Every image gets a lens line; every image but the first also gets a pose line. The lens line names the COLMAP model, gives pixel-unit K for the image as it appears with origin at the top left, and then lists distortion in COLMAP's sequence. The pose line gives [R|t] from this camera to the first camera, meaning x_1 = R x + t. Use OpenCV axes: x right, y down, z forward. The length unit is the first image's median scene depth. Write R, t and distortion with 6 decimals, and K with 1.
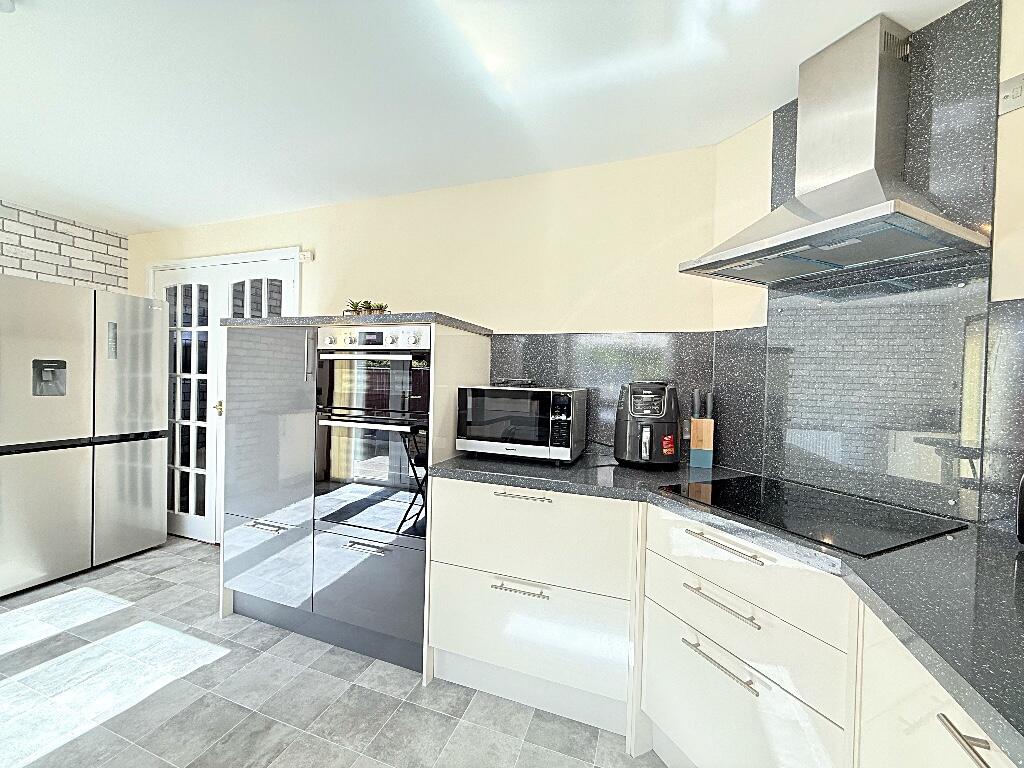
lens RADIAL K [[406.3, 0, 512.0], [0, 406.3, 384.0], [0, 0, 1]] dist [-0.000467, 0.000303]
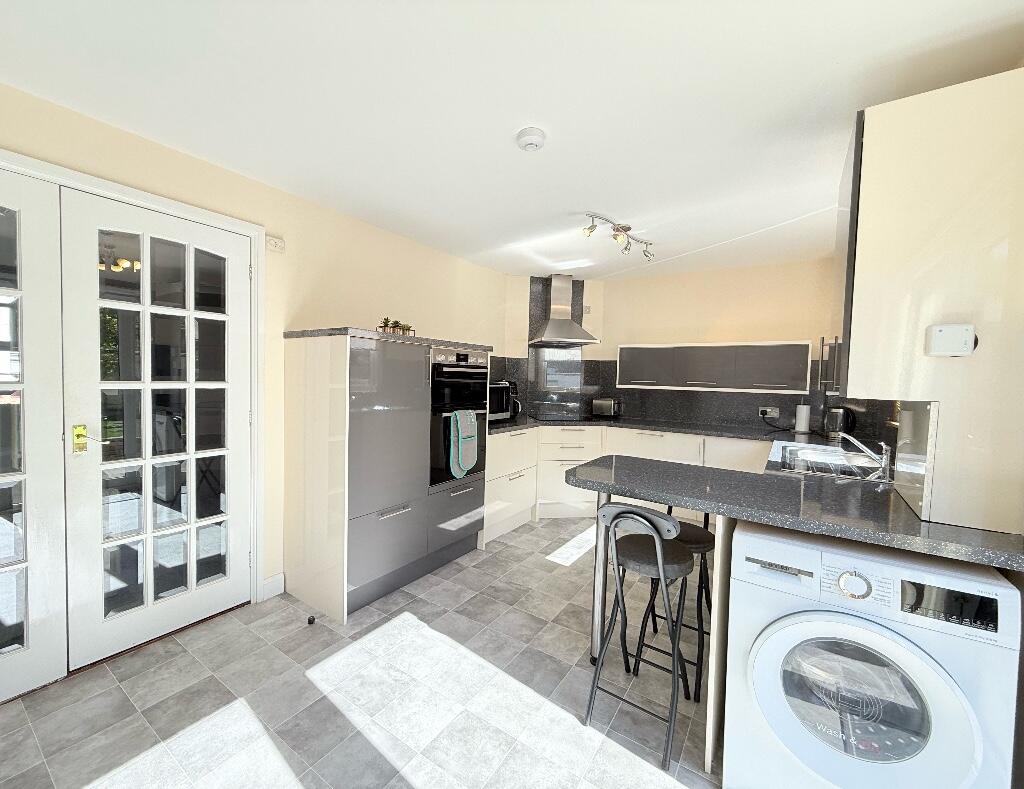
lens RADIAL K [[412.0, 0, 502.4], [0, 412.0, 396.2], [0, 0, 1]] dist [0.001696, -0.000036]
pose [[0.249746, -0.061681, 0.966345, -1.536966], [-0.004830, 0.997877, 0.064942, -0.055578], [-0.968299, -0.020887, 0.248917, 0.371440]]
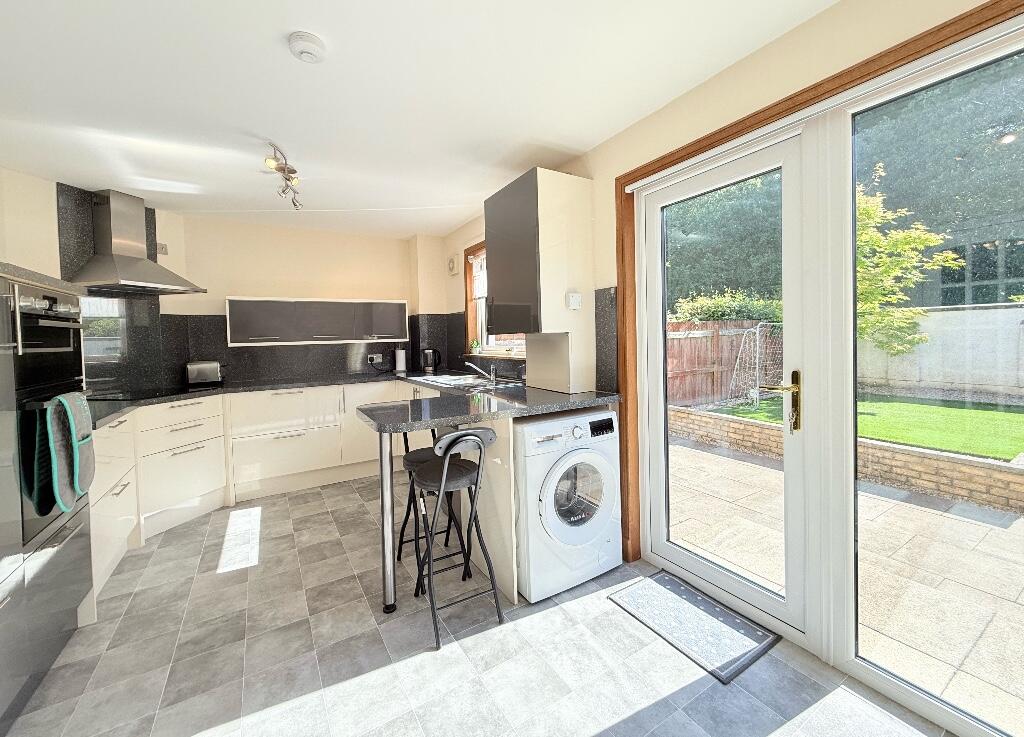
lens RADIAL K [[405.9, 0, 512.1], [0, 405.9, 346.1], [0, 0, 1]] dist [0.000312, 0.000198]
pose [[-0.779014, -0.018879, 0.626722, -1.410692], [0.017429, 0.998508, 0.051743, -0.038542], [-0.626764, 0.051232, -0.777523, 0.876944]]
